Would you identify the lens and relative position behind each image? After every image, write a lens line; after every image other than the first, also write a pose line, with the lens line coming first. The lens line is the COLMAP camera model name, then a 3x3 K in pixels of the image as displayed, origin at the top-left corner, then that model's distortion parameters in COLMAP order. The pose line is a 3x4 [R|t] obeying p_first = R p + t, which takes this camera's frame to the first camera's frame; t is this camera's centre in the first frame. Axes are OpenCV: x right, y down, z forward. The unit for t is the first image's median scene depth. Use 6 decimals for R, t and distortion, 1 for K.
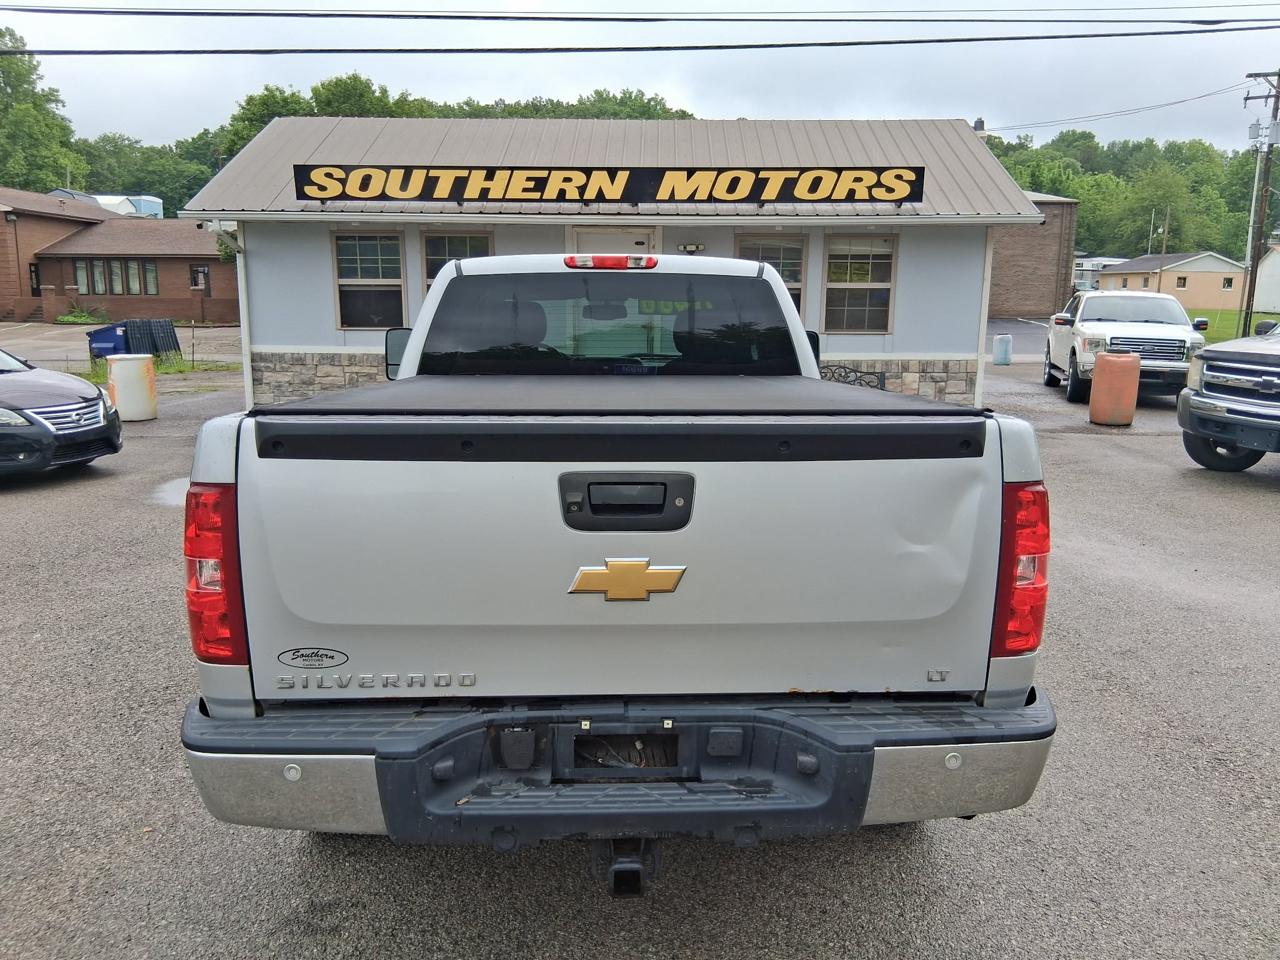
lens RADIAL K [[985.8, 0, 639.6], [0, 985.8, 484.5], [0, 0, 1]] dist [0.054788, -0.096362]
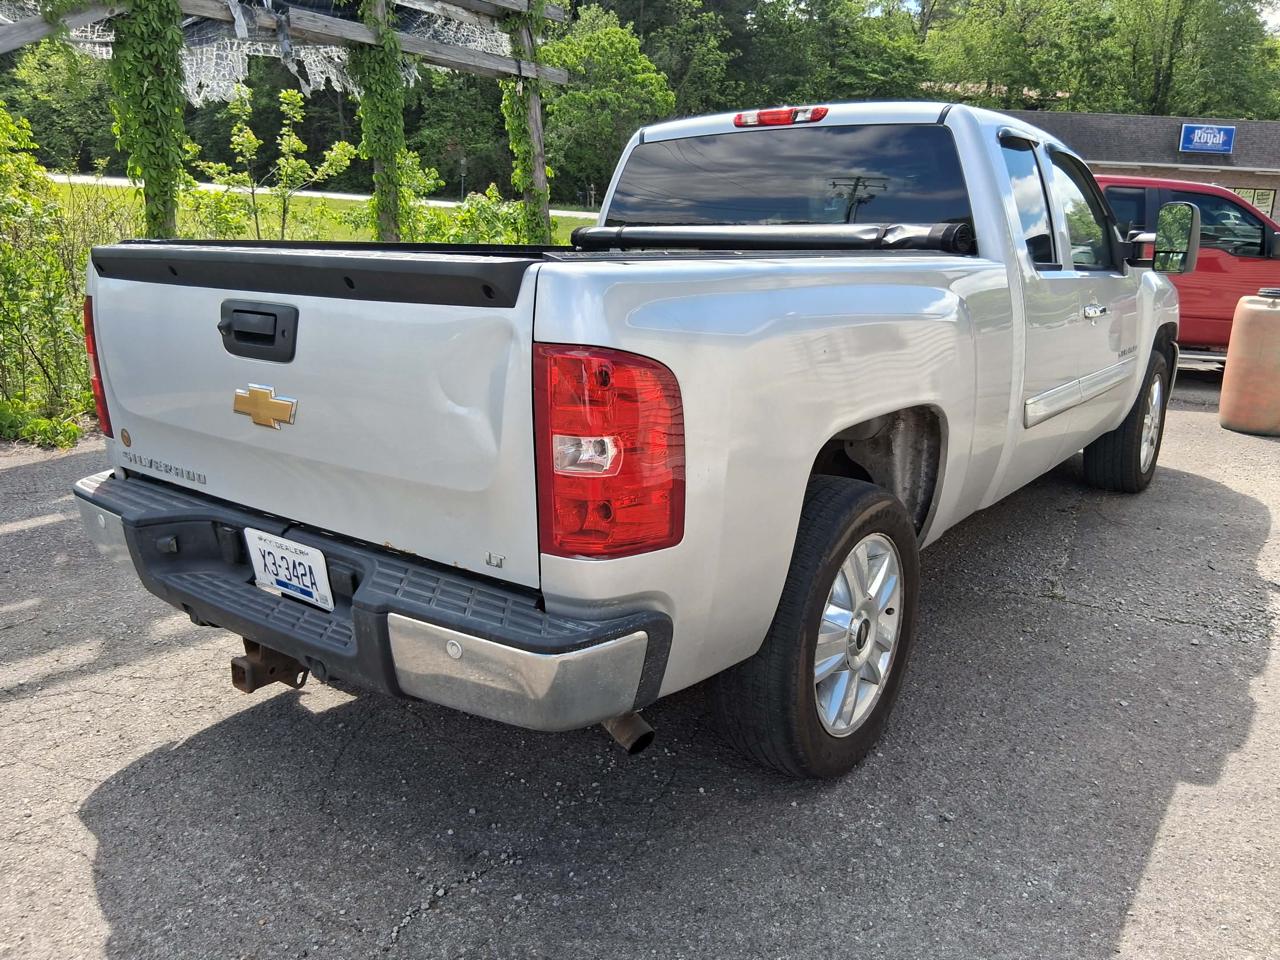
lens RADIAL K [[985.8, 0, 641.8], [0, 985.8, 490.4], [0, 0, 1]] dist [0.054788, -0.096362]
pose [[0.765671, 0.163335, -0.622149, 0.186850], [-0.102816, 0.985864, 0.132289, 0.000529], [0.634963, -0.037324, 0.771641, 0.082803]]
